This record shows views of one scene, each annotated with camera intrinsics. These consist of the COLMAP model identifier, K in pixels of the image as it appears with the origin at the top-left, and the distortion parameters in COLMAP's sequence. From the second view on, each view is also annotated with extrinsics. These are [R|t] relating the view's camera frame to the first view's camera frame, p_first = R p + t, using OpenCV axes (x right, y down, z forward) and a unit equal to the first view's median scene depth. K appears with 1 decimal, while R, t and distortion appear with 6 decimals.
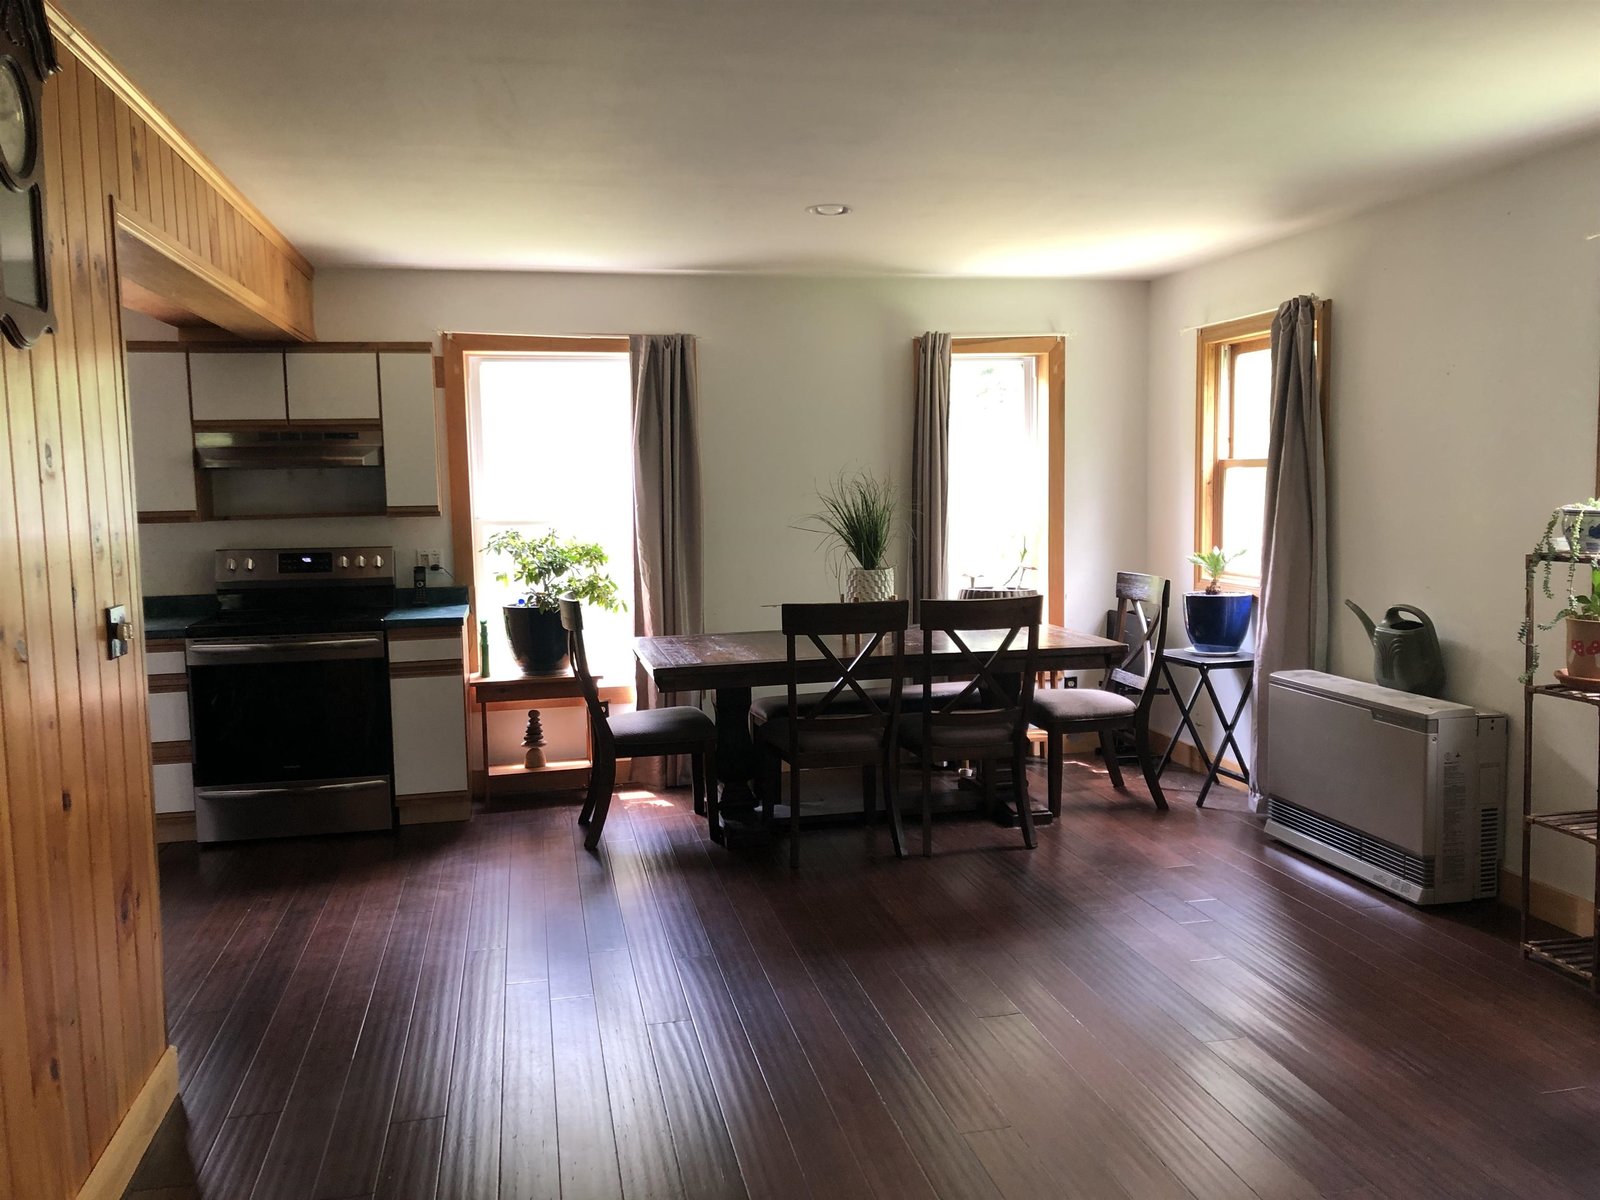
lens RADIAL K [[1316.1, 0, 803.9], [0, 1316.1, 616.1], [0, 0, 1]] dist [0.014531, -0.013790]
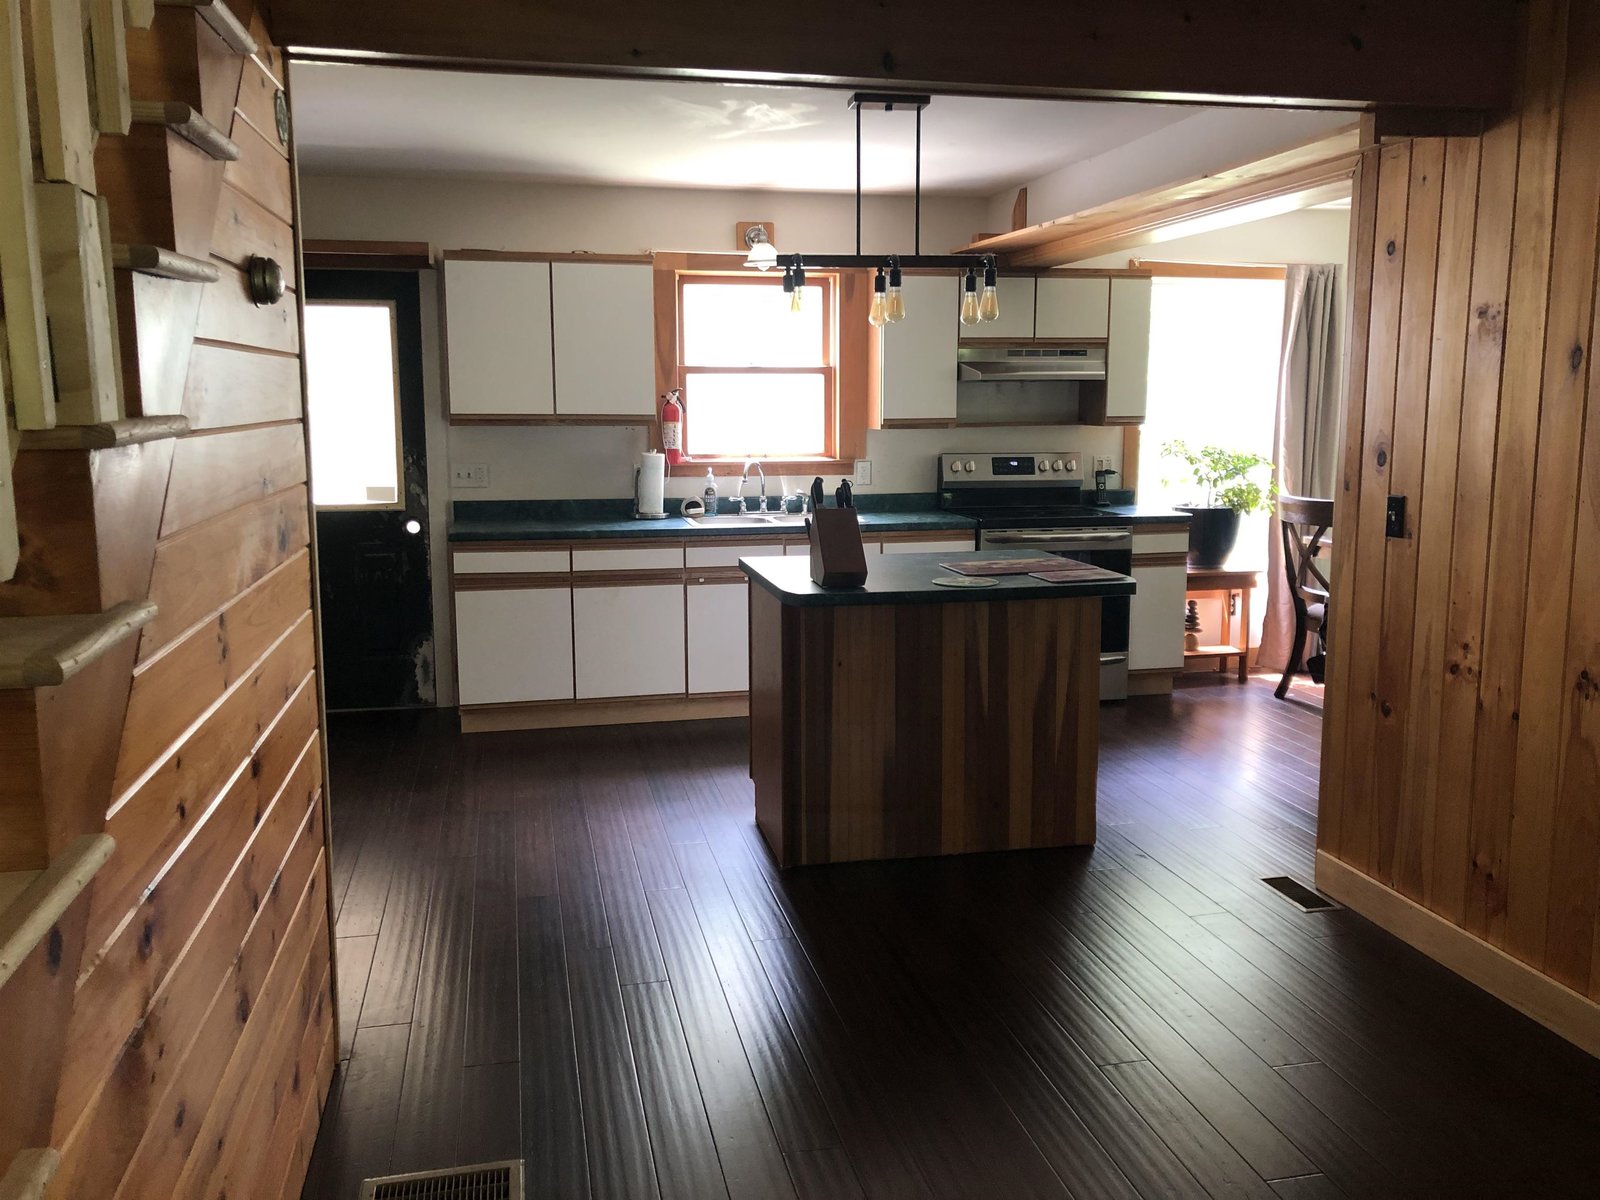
lens RADIAL K [[1316.1, 0, 803.9], [0, 1316.1, 616.1], [0, 0, 1]] dist [0.014531, -0.013790]
pose [[0.999853, 0.017095, 0.001116, -0.539091], [-0.017132, 0.997859, 0.063125, 0.019372], [-0.000035, -0.063135, 0.998005, -0.129404]]
